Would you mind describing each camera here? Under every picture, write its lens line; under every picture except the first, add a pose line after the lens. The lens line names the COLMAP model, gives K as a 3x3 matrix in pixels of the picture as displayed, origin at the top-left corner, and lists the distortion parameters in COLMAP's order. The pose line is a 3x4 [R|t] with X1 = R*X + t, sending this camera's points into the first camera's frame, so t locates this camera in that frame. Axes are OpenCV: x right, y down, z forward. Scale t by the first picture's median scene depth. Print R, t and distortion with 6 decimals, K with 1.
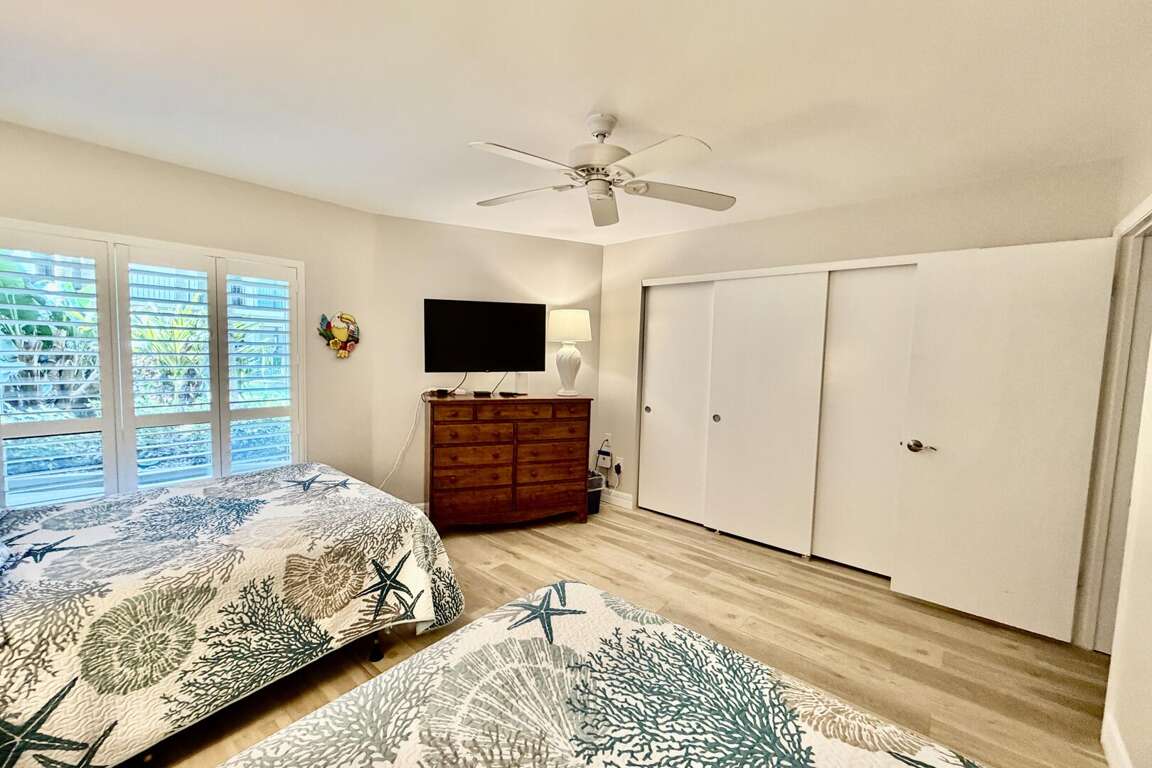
lens RADIAL K [[452.7, 0, 576.0], [0, 452.7, 384.0], [0, 0, 1]] dist [-0.000353, -0.000039]
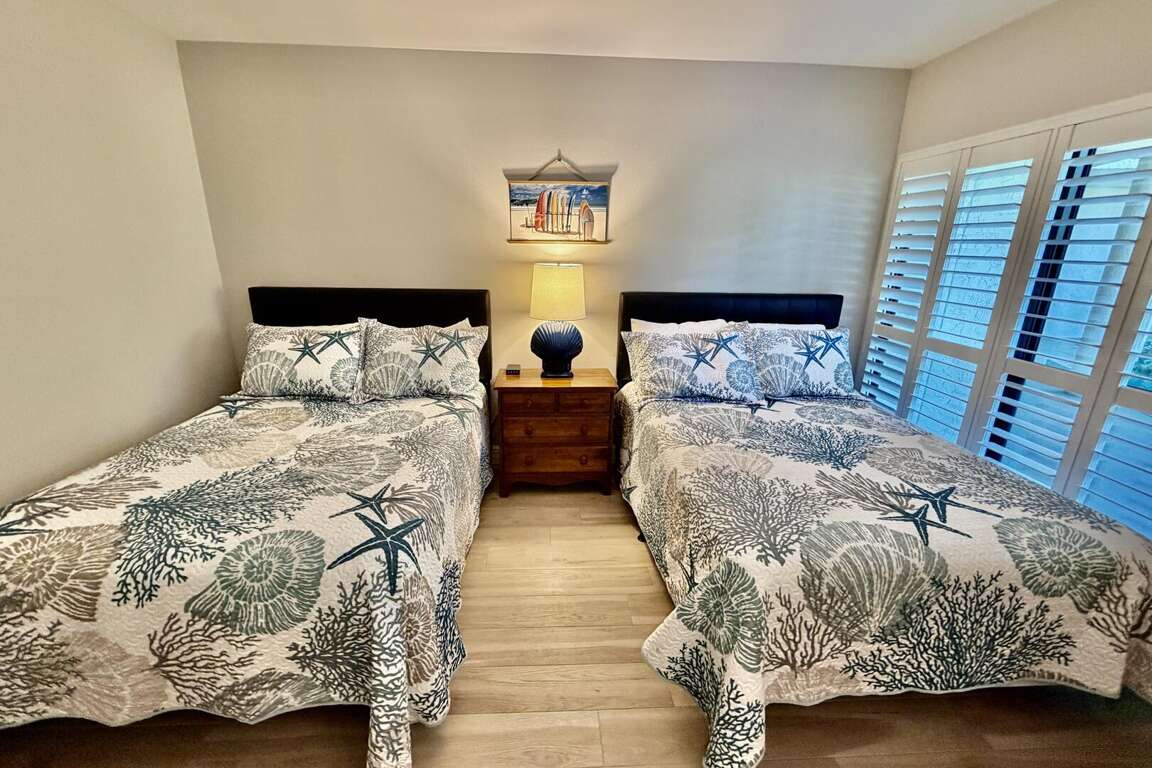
lens RADIAL K [[473.1, 0, 576.0], [0, 473.1, 384.0], [0, 0, 1]] dist [0.001349, 0.000082]
pose [[-0.719355, 0.159835, -0.676004, 0.159505], [-0.089527, 0.943719, 0.318402, -0.088242], [0.688849, 0.289565, -0.664559, 1.088144]]
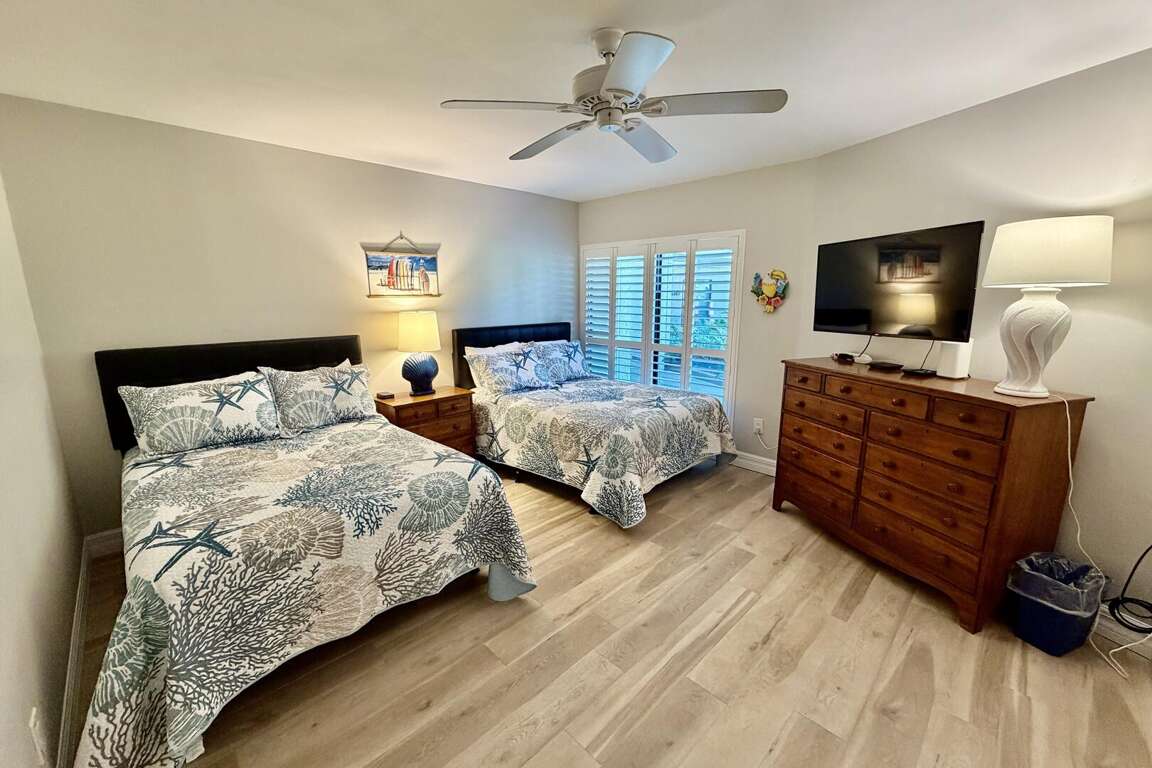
lens RADIAL K [[459.4, 0, 576.0], [0, 459.4, 384.0], [0, 0, 1]] dist [0.000760, 0.000061]
pose [[-0.075298, 0.166260, -0.983203, 0.854364], [-0.074690, 0.982292, 0.171826, -0.061453], [0.994360, 0.086374, -0.061547, 0.864862]]
